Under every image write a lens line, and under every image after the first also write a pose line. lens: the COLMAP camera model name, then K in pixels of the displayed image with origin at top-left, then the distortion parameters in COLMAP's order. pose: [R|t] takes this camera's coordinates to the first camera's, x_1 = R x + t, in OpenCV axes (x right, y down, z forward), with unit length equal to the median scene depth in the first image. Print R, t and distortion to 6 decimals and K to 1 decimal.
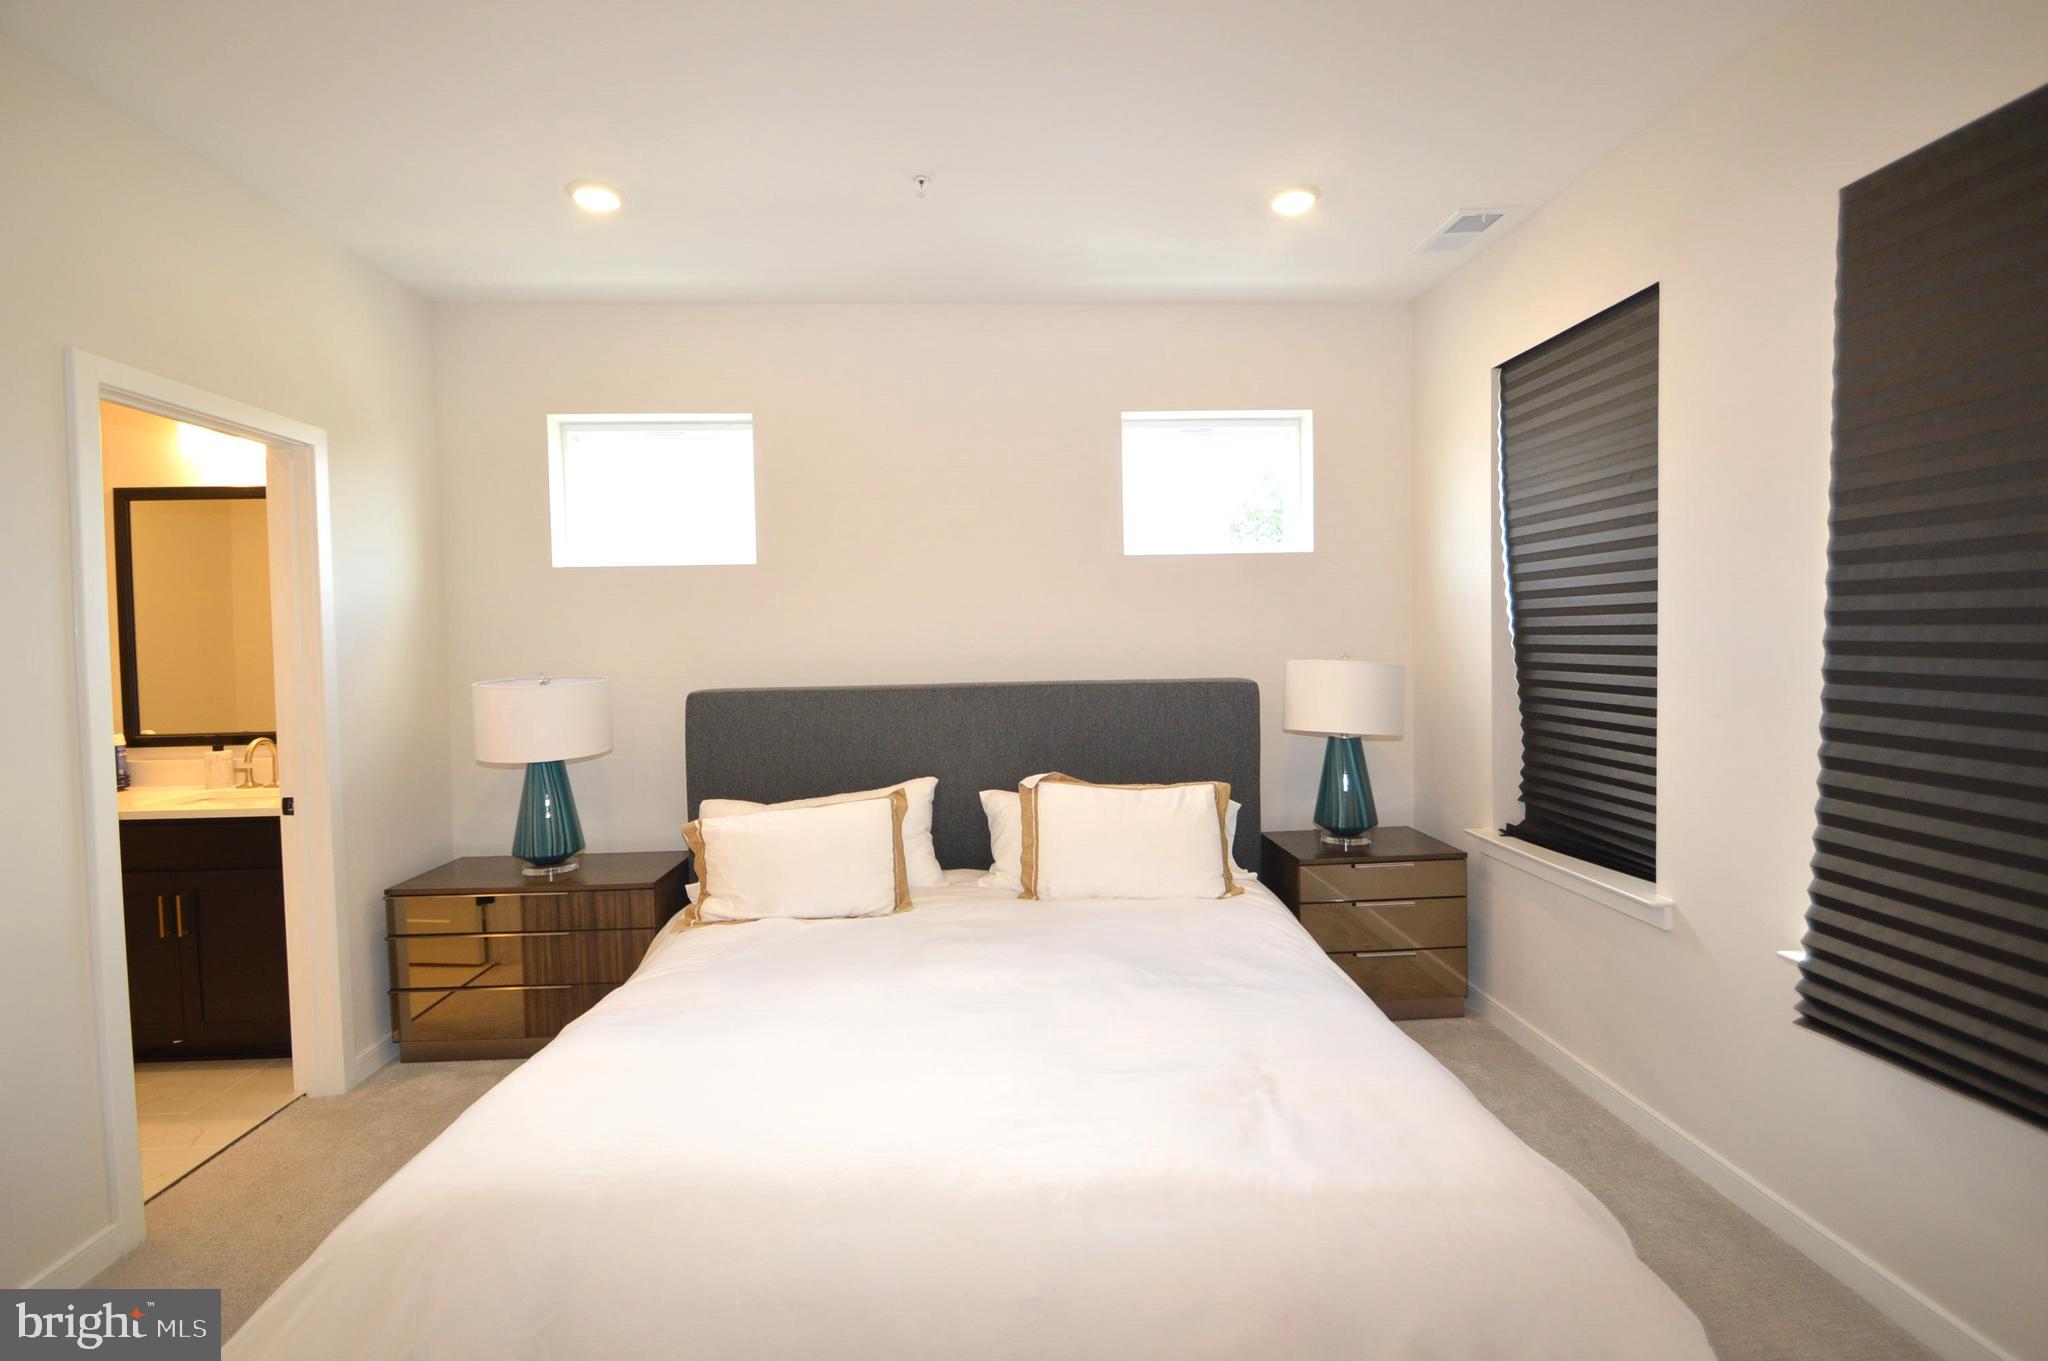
lens RADIAL K [[910.3, 0, 1032.4], [0, 910.3, 670.2], [0, 0, 1]] dist [0.021599, -0.021906]
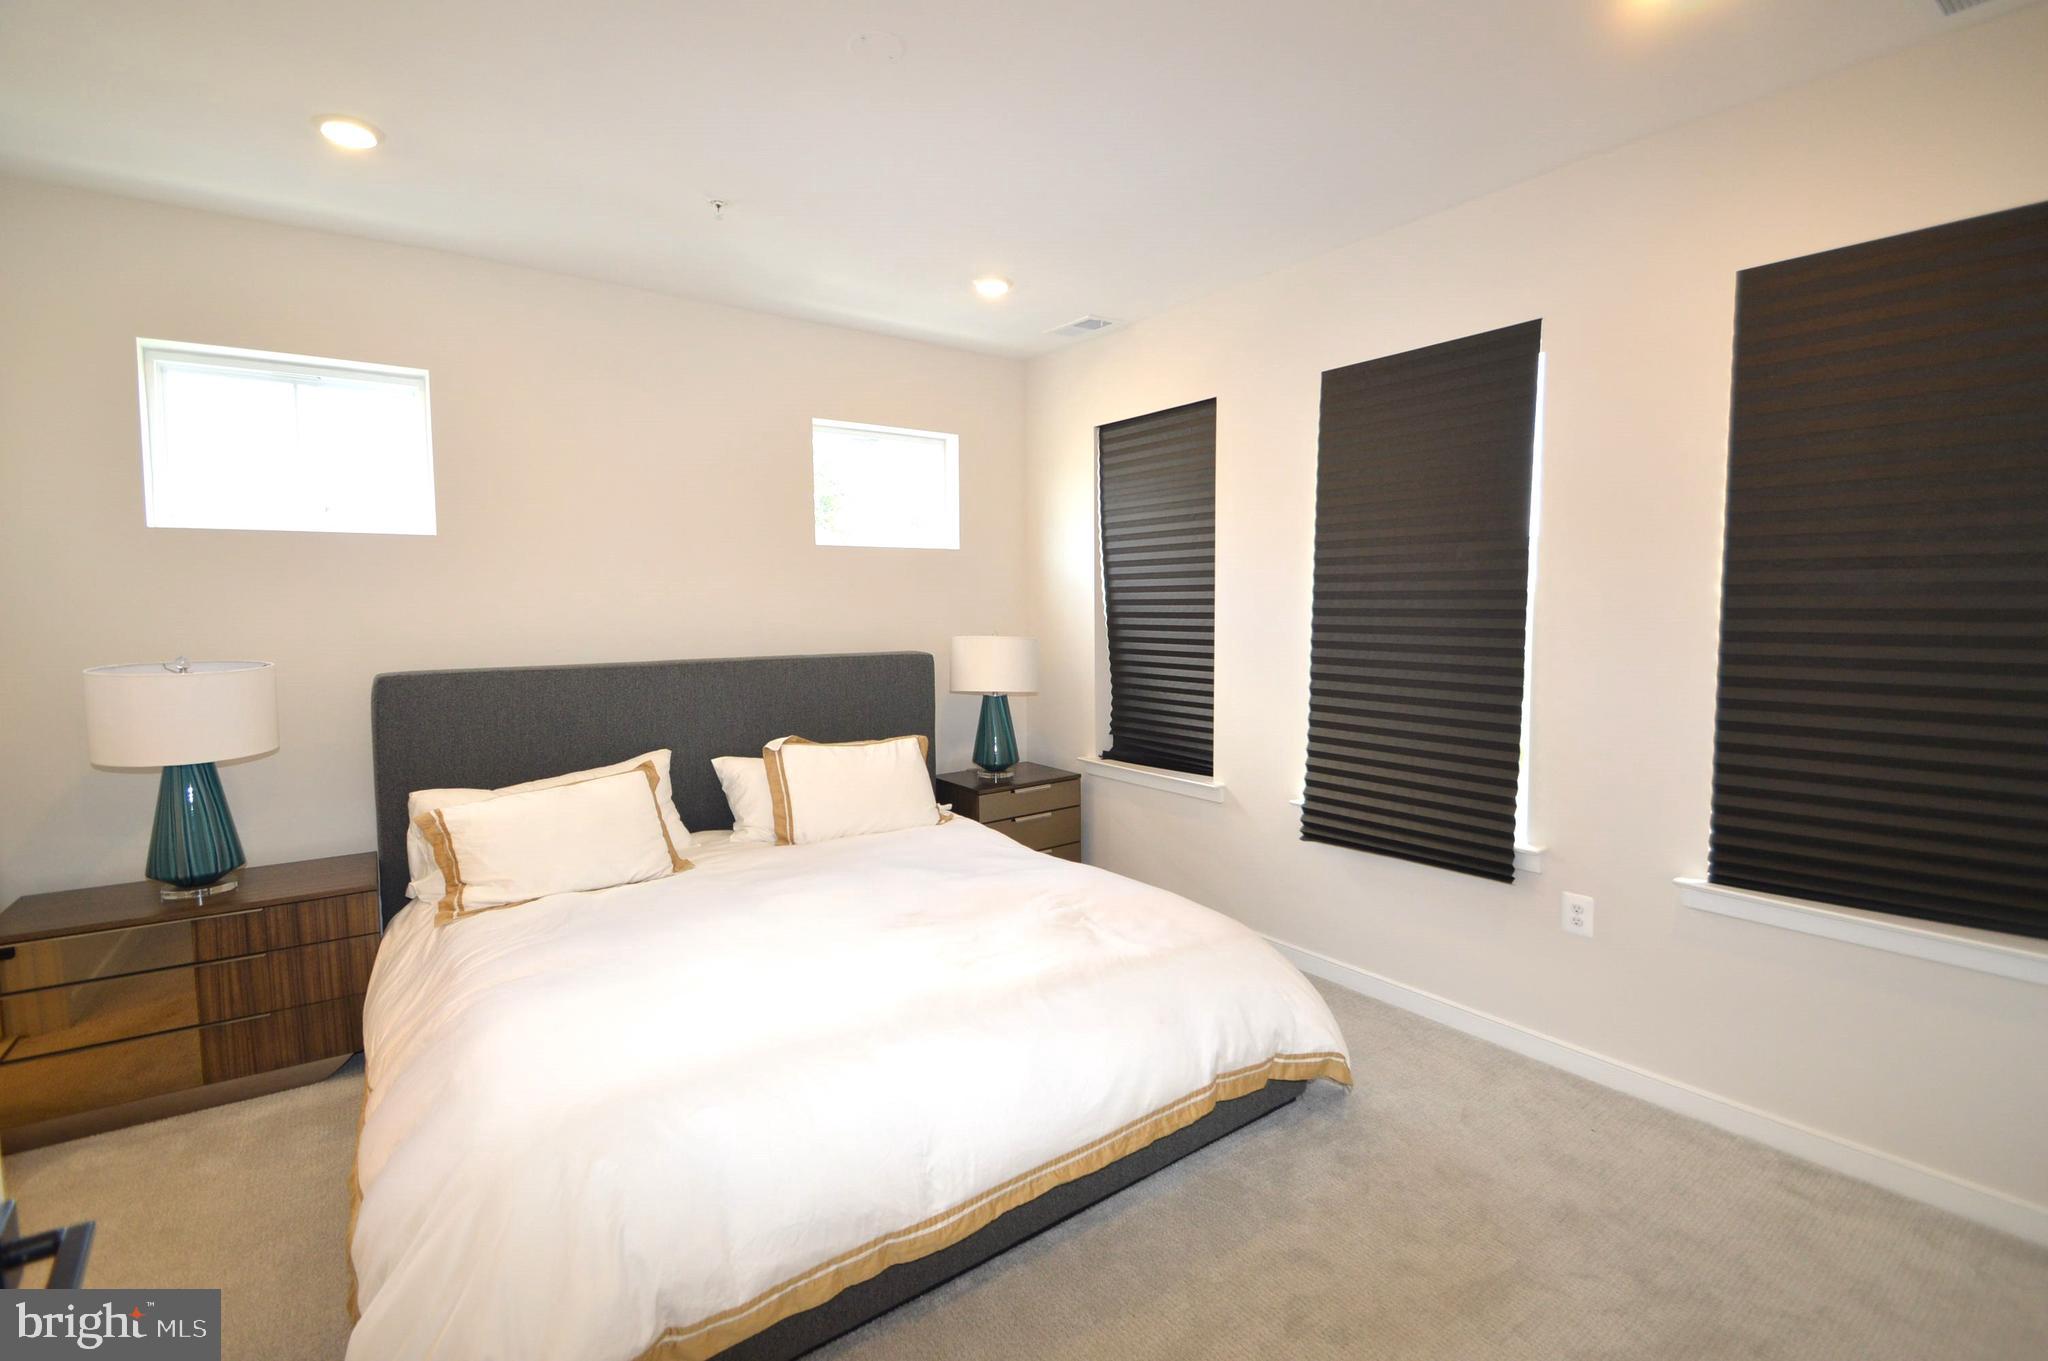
lens RADIAL K [[910.3, 0, 1032.4], [0, 910.3, 670.2], [0, 0, 1]] dist [0.021599, -0.021906]
pose [[0.835549, -0.026634, 0.548771, -0.349575], [0.011437, 0.999451, 0.031094, -0.002361], [-0.549297, -0.019704, 0.835395, -0.119687]]
